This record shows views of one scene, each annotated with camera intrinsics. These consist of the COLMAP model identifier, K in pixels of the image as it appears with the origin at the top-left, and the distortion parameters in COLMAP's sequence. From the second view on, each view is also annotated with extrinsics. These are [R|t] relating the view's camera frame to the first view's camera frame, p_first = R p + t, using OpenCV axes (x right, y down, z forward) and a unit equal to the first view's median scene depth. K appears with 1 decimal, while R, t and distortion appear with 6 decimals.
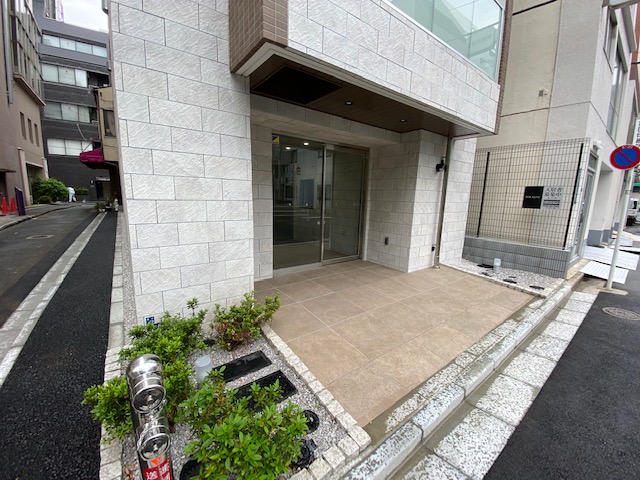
lens RADIAL K [[257.3, 0, 319.1], [0, 257.3, 240.1], [0, 0, 1]] dist [0.016612, -0.018212]
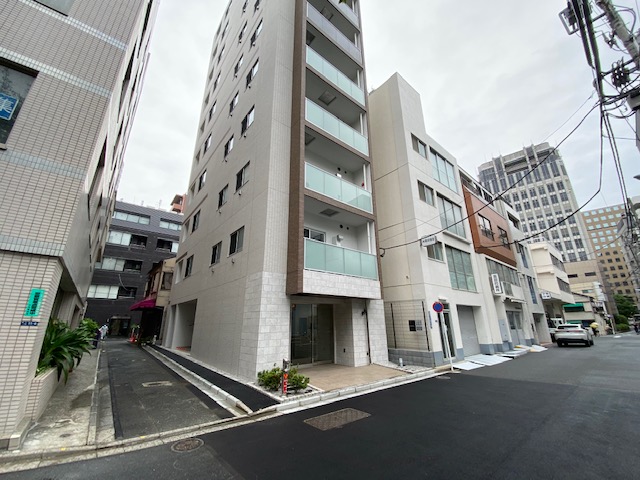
lens RADIAL K [[257.3, 0, 319.1], [0, 257.3, 240.1], [0, 0, 1]] dist [0.016612, -0.018212]
pose [[0.998611, -0.018123, 0.049477, -0.021642], [0.039164, 0.883459, -0.466869, 0.185851], [-0.035250, 0.468158, 0.882941, -1.269002]]
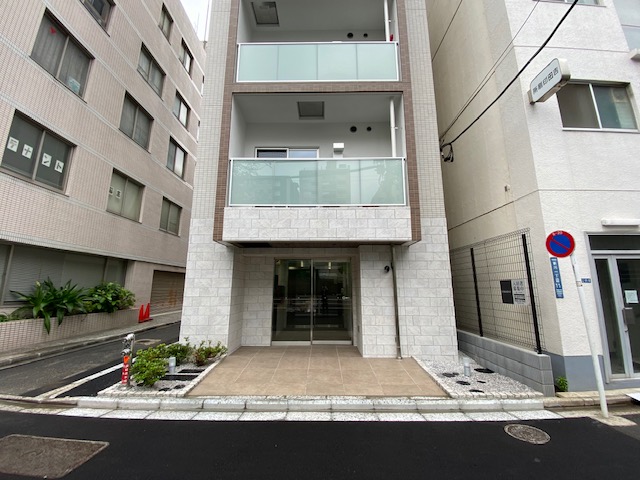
lens RADIAL K [[257.3, 0, 319.1], [0, 257.3, 240.1], [0, 0, 1]] dist [0.016612, -0.018212]
pose [[0.792646, -0.134324, -0.594702, 0.962929], [-0.086903, 0.940577, -0.328274, 0.025128], [0.603457, 0.311886, 0.733871, -0.162563]]
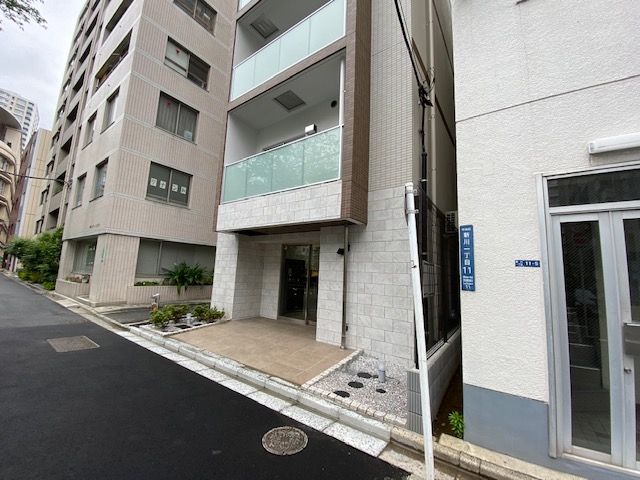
lens RADIAL K [[257.3, 0, 319.1], [0, 257.3, 240.1], [0, 0, 1]] dist [0.016612, -0.018212]
pose [[0.296101, -0.134680, -0.945614, 1.517863], [-0.199376, 0.959486, -0.199087, -0.082273], [0.934117, 0.247482, 0.257252, 0.596952]]
